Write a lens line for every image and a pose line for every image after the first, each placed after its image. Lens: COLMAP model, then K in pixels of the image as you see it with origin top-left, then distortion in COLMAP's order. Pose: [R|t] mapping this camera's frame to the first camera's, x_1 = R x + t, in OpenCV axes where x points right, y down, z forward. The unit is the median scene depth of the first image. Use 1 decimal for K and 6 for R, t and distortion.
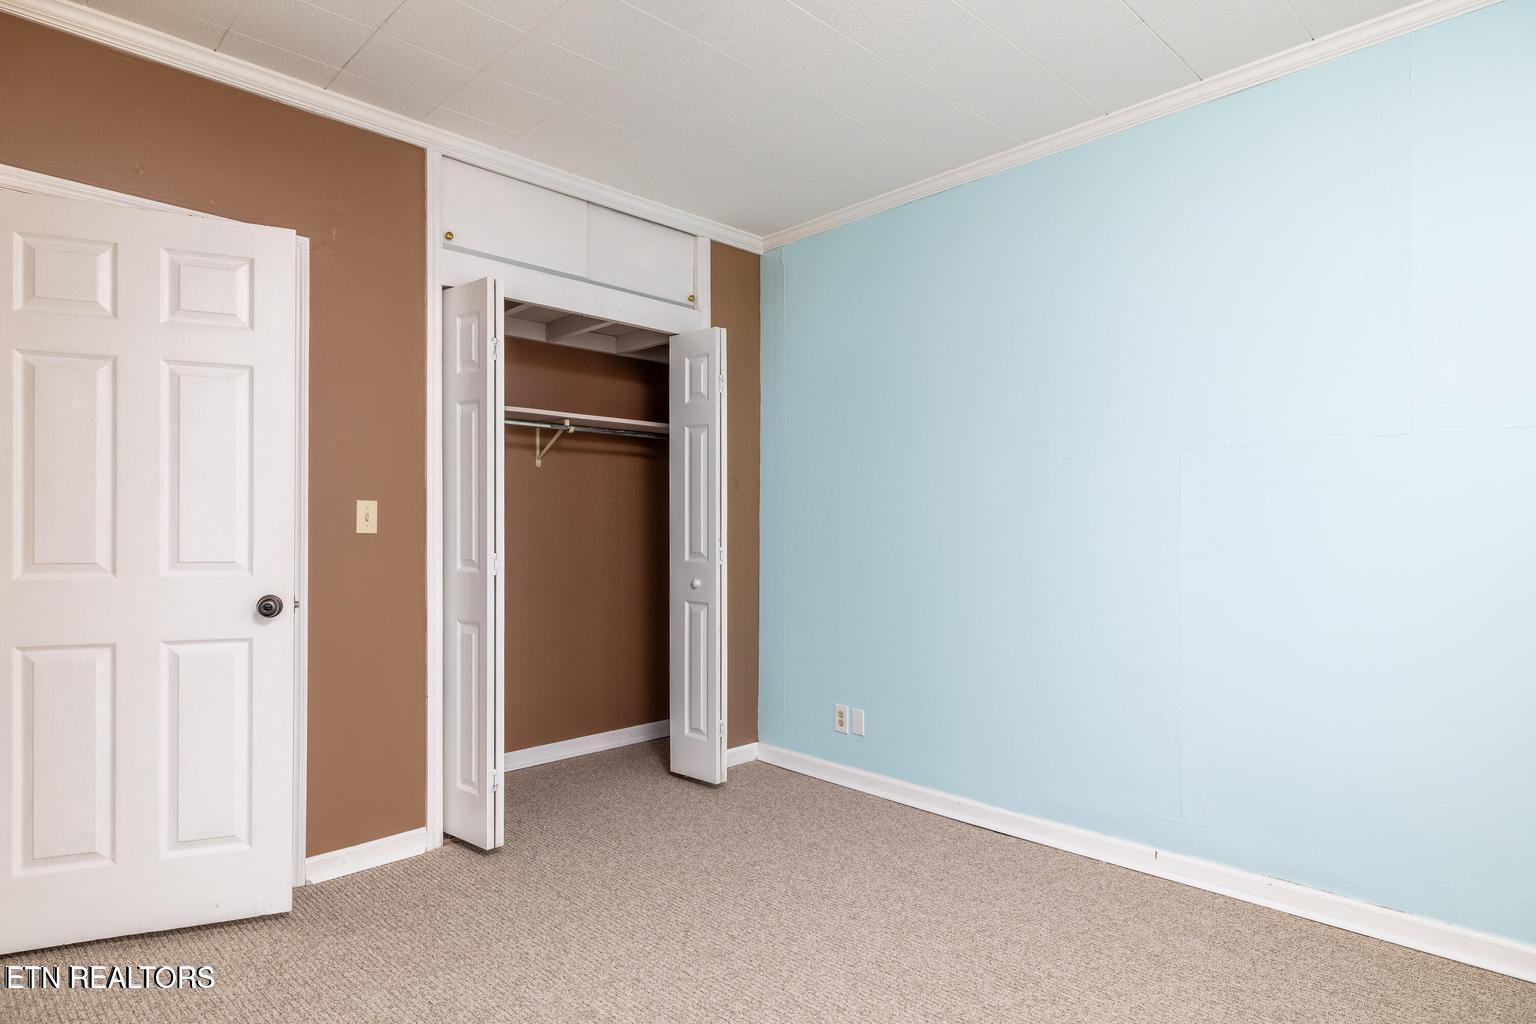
lens RADIAL K [[847.6, 0, 772.4], [0, 847.6, 523.5], [0, 0, 1]] dist [-0.000662, 0.000535]
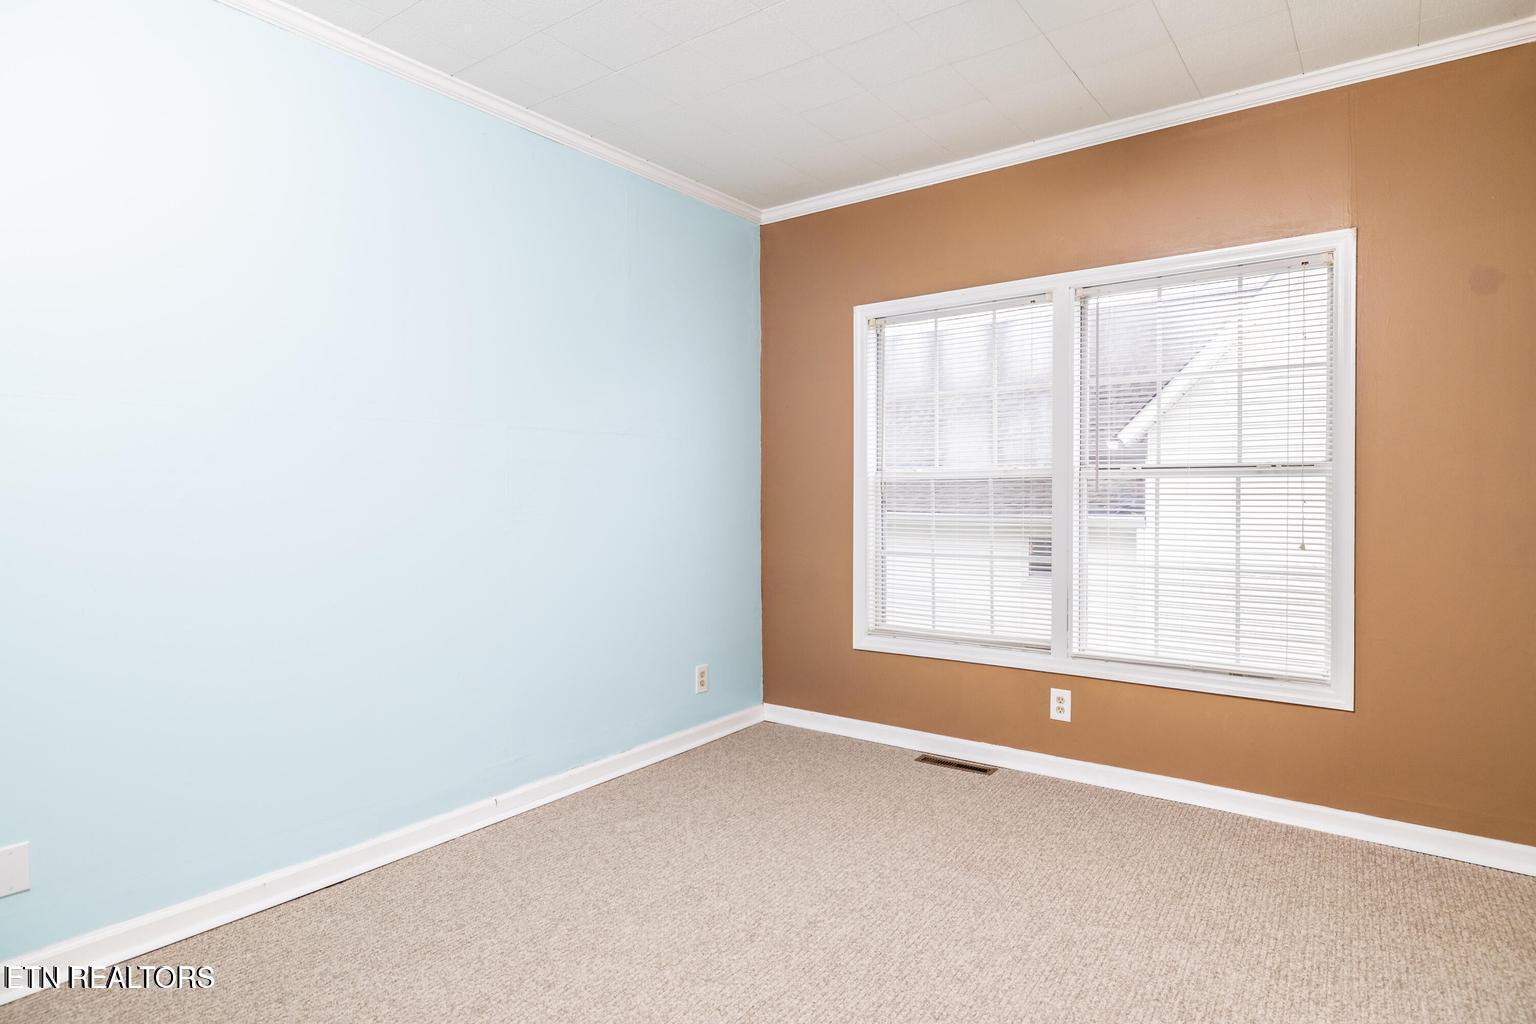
lens RADIAL K [[847.6, 0, 771.6], [0, 847.6, 507.5], [0, 0, 1]] dist [-0.000662, 0.000535]
pose [[-0.167723, -0.009193, 0.985791, -0.653590], [0.002391, 0.999950, 0.009732, 0.017578], [-0.985831, 0.003989, -0.167693, 0.862875]]
